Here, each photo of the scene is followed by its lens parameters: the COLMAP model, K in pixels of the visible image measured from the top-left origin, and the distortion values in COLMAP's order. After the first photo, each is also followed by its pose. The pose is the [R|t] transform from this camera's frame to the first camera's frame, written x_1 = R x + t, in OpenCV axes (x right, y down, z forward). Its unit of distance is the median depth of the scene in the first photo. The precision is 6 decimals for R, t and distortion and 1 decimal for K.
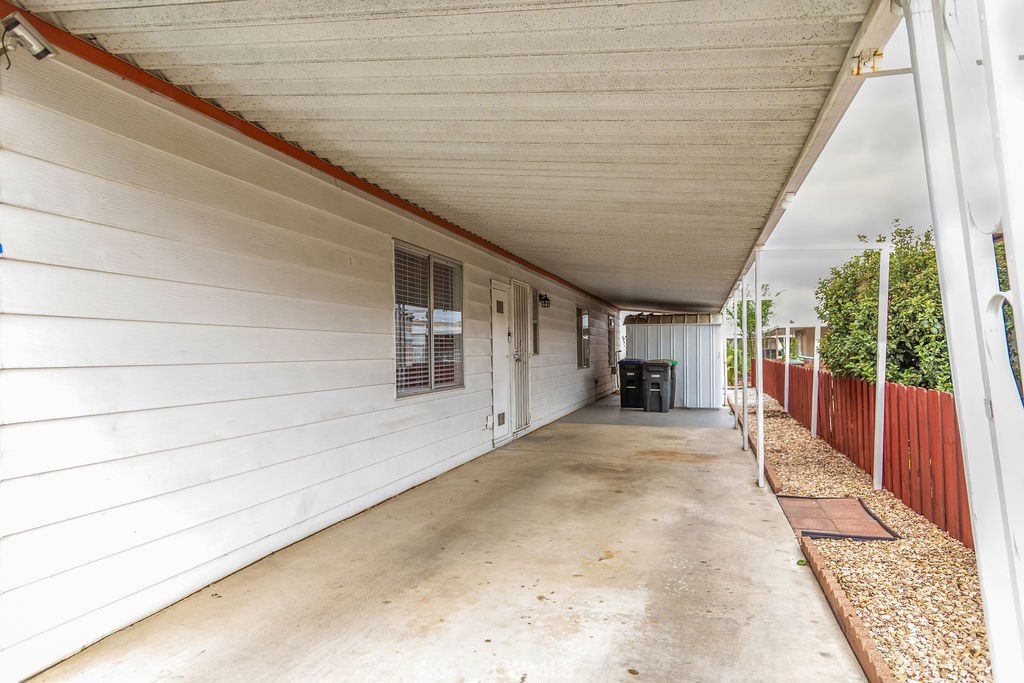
lens RADIAL K [[629.0, 0, 512.0], [0, 629.0, 341.5], [0, 0, 1]] dist [-0.000218, -0.000071]
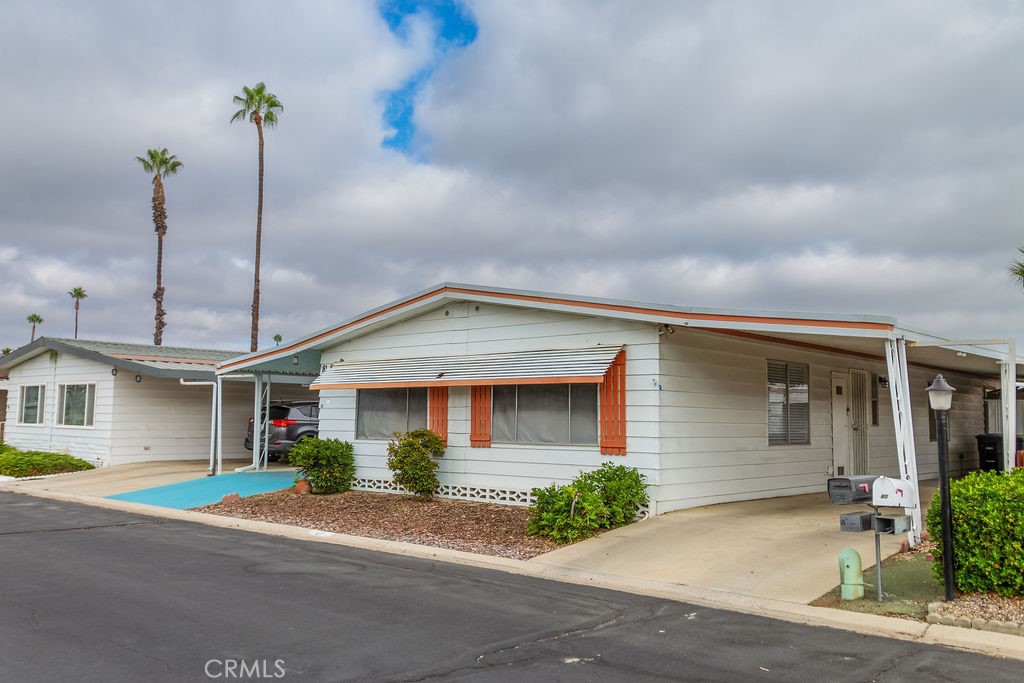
lens RADIAL K [[908.6, 0, 512.0], [0, 908.6, 341.5], [0, 0, 1]] dist [0.004558, 0.002897]
pose [[0.910925, -0.013026, -0.412366, 0.153361], [-0.016882, 0.997487, -0.068803, -0.011794], [0.412227, 0.069636, 0.908416, -1.148999]]
